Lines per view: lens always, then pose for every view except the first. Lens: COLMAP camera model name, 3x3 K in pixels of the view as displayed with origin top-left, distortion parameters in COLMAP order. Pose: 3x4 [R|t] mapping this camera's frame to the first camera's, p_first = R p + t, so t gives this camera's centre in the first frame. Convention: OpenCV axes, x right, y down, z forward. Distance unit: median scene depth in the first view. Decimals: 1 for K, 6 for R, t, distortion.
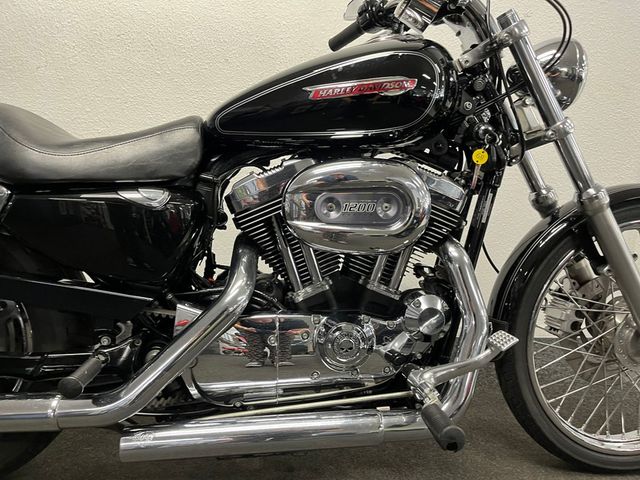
lens RADIAL K [[493.3, 0, 320.9], [0, 493.3, 242.2], [0, 0, 1]] dist [0.066649, -0.082853]
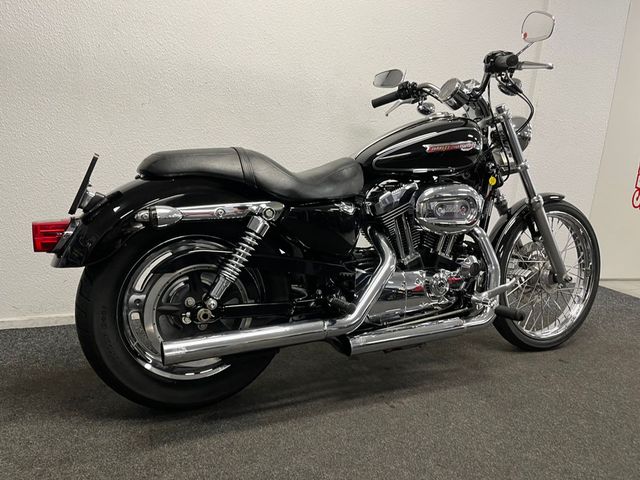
lens RADIAL K [[493.3, 0, 323.8], [0, 493.3, 240.5], [0, 0, 1]] dist [0.066649, -0.082853]
pose [[0.946268, -0.043009, 0.320510, -0.863047], [0.039968, 0.999072, 0.016064, -0.003240], [-0.320904, -0.002390, 0.947109, -0.555150]]
